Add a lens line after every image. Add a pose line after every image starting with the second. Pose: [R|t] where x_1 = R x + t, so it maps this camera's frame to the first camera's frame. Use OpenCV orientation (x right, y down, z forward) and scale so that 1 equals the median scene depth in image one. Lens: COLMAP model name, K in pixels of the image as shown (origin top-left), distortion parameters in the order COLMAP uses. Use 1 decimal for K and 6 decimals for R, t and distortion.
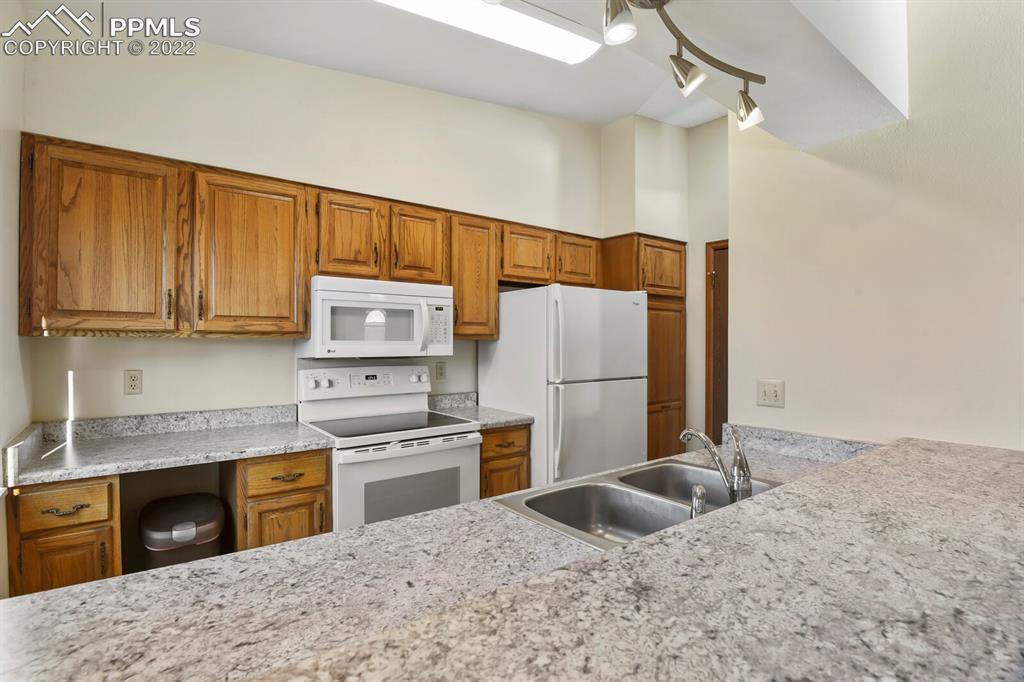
lens RADIAL K [[496.6, 0, 511.5], [0, 496.6, 339.0], [0, 0, 1]] dist [-0.032287, -0.000870]
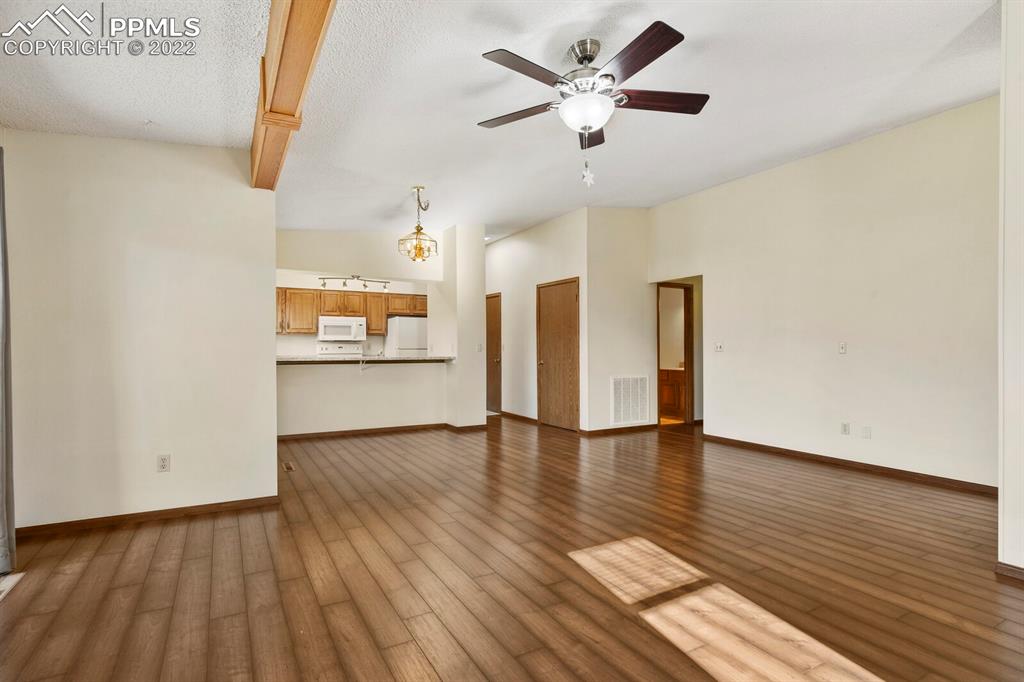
lens RADIAL K [[504.0, 0, 518.6], [0, 504.0, 347.3], [0, 0, 1]] dist [-0.000865, -0.000172]
pose [[0.991519, -0.002019, -0.129949, 1.345277], [0.003138, 0.999960, 0.008406, 0.058816], [0.129927, -0.008742, 0.991485, -2.160911]]
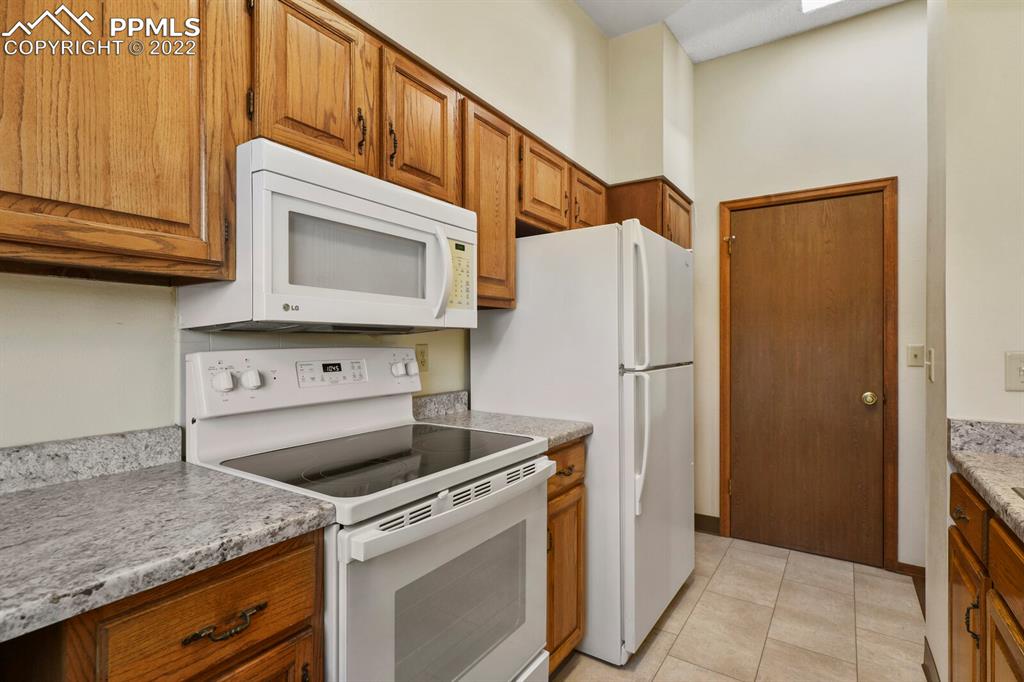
lens RADIAL K [[499.7, 0, 515.3], [0, 499.7, 340.8], [0, 0, 1]] dist [-0.002512, 0.000489]
pose [[0.947476, -0.001904, 0.319822, -0.295431], [0.000486, 0.999990, 0.004514, 0.050233], [-0.319827, -0.004122, 0.947467, 0.458497]]
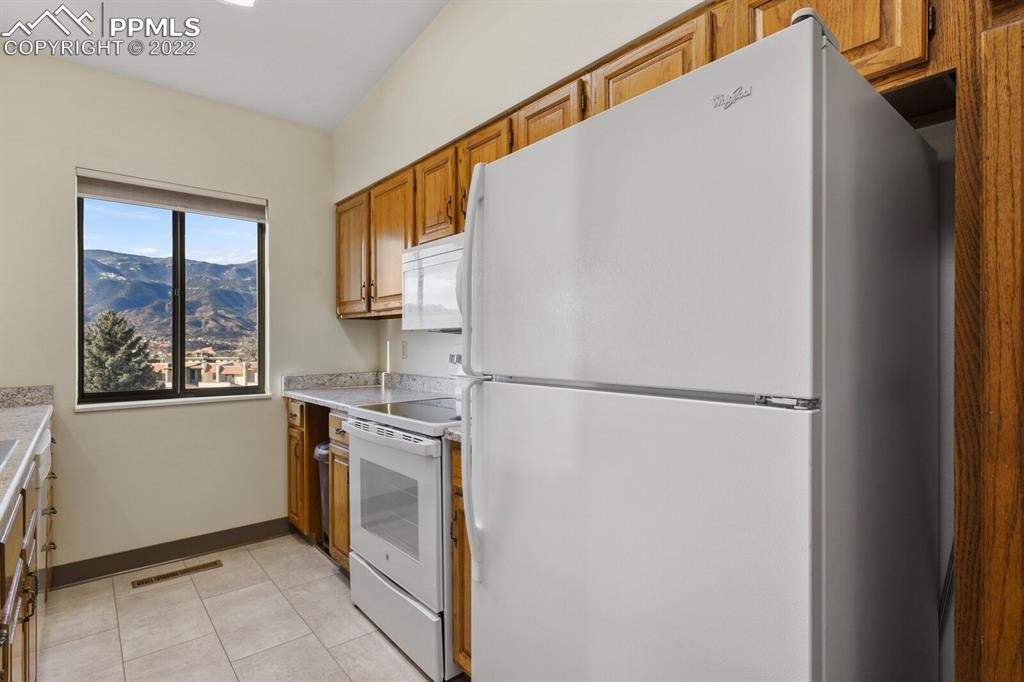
lens RADIAL K [[507.1, 0, 509.5], [0, 507.1, 342.4], [0, 0, 1]] dist [0.001009, 0.000988]
pose [[0.037693, -0.001900, -0.999288, 0.623151], [0.007926, 0.999967, -0.001603, 0.062283], [0.999258, -0.007860, 0.037707, 1.097423]]
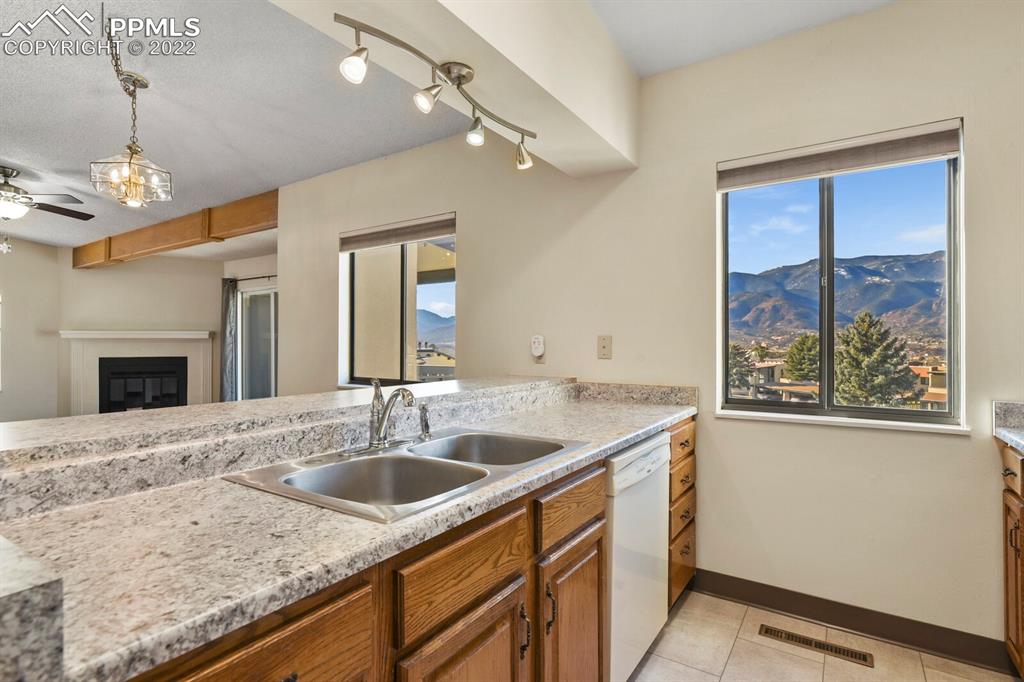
lens RADIAL K [[507.1, 0, 509.5], [0, 507.1, 342.4], [0, 0, 1]] dist [0.001009, 0.000988]
pose [[-0.949988, -0.003199, -0.312270, 0.274547], [0.000092, 0.999945, -0.010523, 0.059700], [0.312286, -0.010026, -0.949935, 1.073766]]
